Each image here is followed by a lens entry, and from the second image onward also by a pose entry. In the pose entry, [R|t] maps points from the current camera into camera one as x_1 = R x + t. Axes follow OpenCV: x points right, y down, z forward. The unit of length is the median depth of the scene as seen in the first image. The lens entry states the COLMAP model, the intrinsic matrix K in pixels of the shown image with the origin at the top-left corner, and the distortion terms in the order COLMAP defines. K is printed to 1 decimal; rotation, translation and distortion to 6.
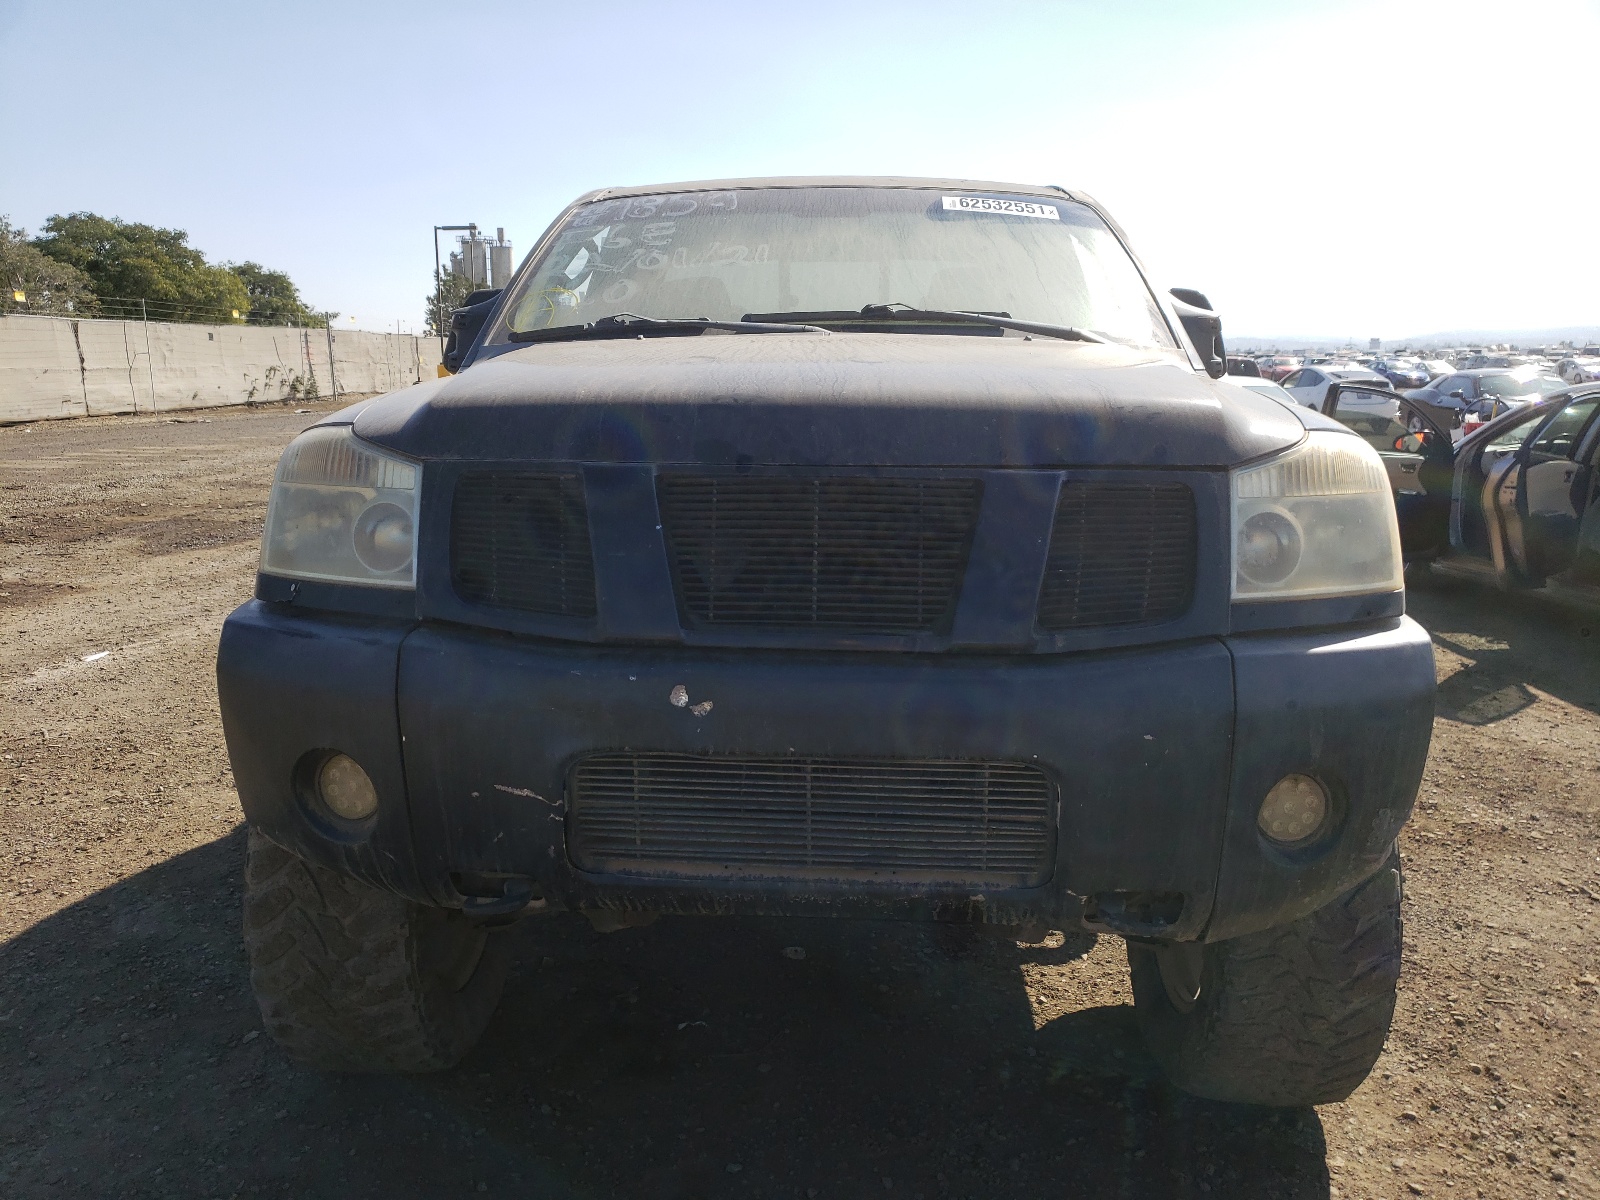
lens RADIAL K [[1246.2, 0, 799.4], [0, 1246.2, 598.4], [0, 0, 1]] dist [0.033607, -0.000947]
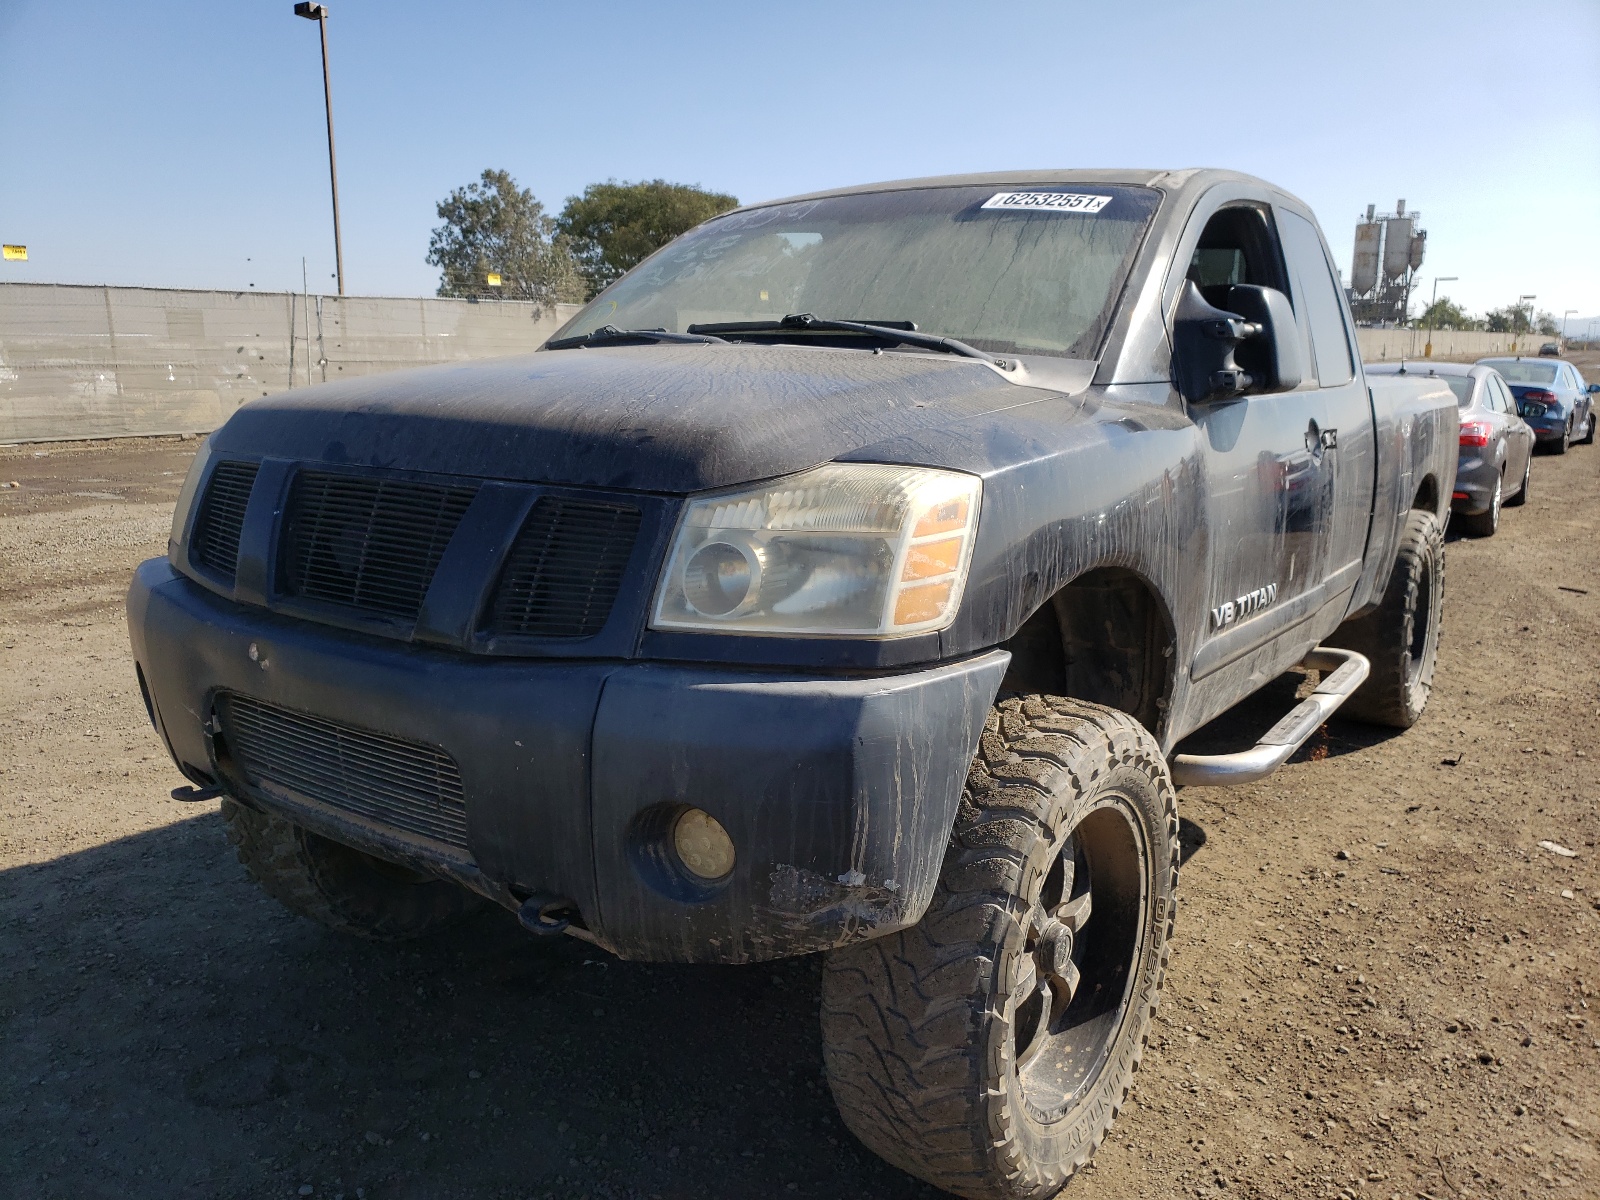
lens RADIAL K [[1246.2, 0, 805.2], [0, 1246.2, 596.9], [0, 0, 1]] dist [0.033607, -0.000947]
pose [[0.851478, 0.101336, -0.514505, 0.879741], [-0.095427, 0.994711, 0.037990, -0.065281], [0.515634, 0.016750, 0.856645, 0.191534]]
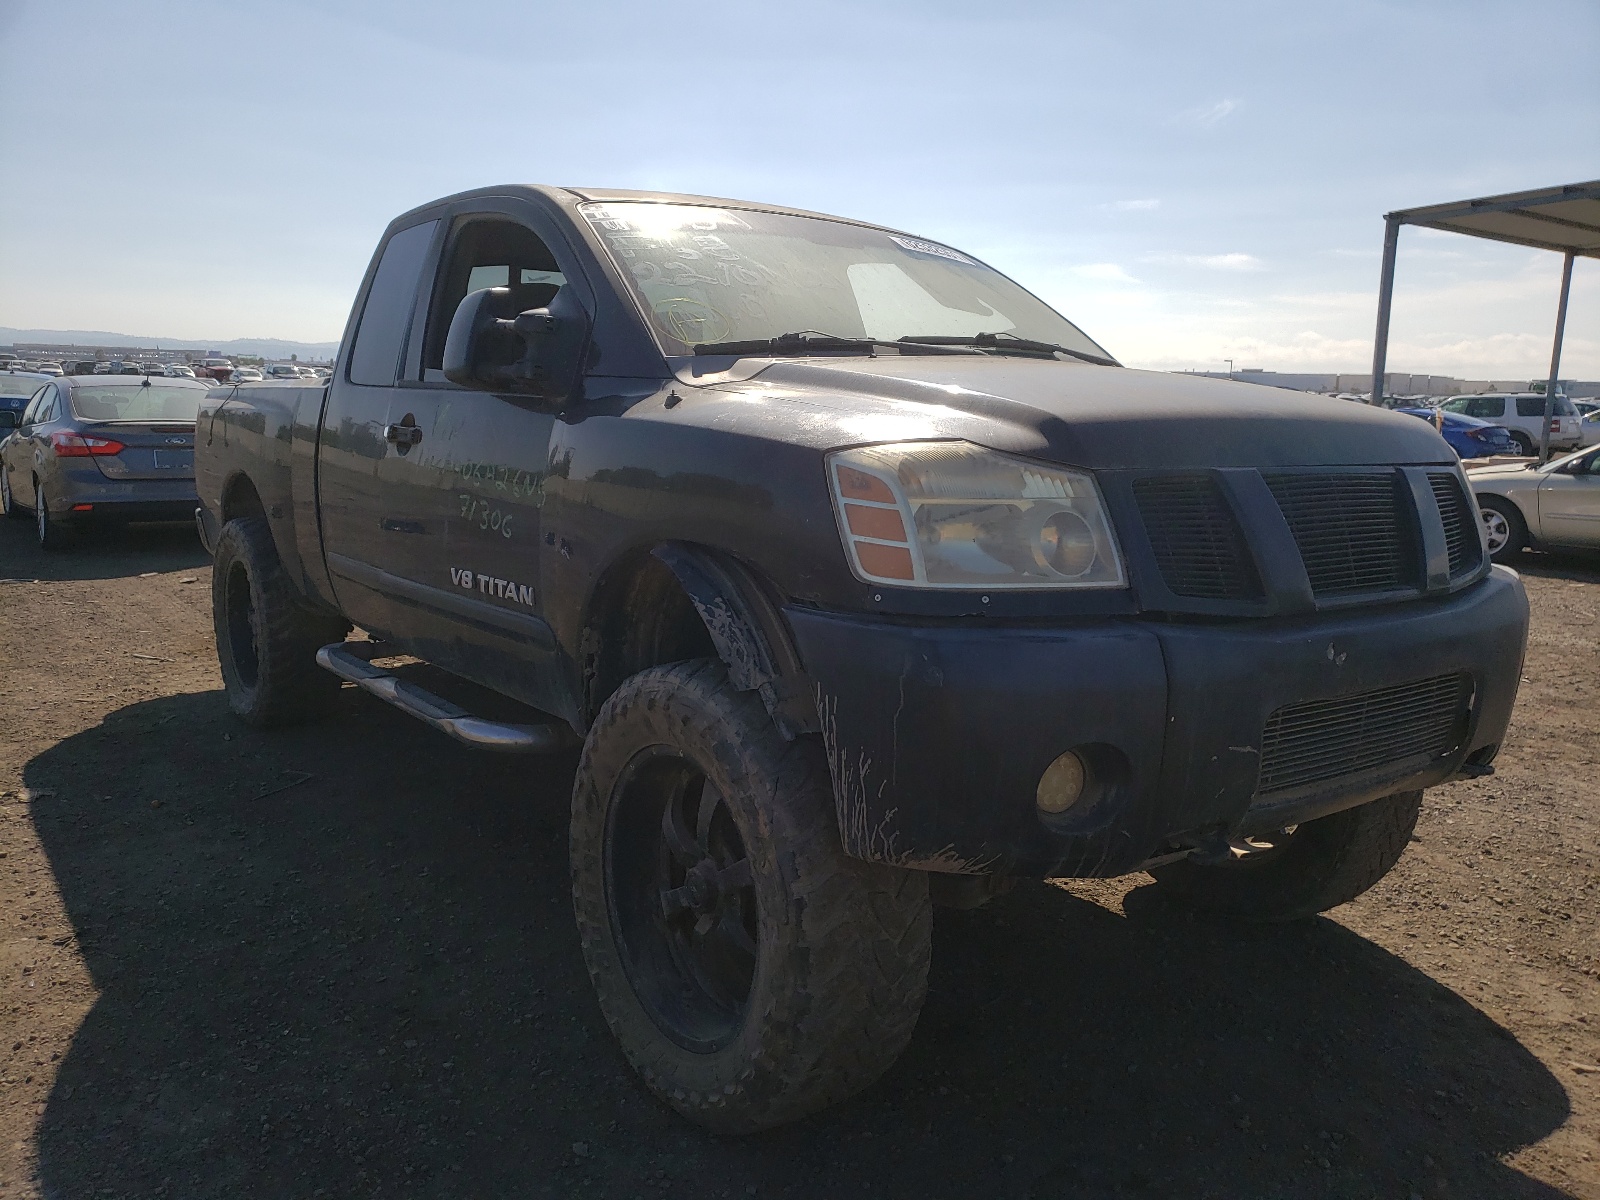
lens RADIAL K [[1246.2, 0, 793.6], [0, 1246.2, 603.9], [0, 0, 1]] dist [0.033607, -0.000947]
pose [[0.778441, -0.089390, 0.621321, -1.142568], [0.093497, 0.995279, 0.026051, -0.045964], [-0.620716, 0.037812, 0.783123, 0.303003]]
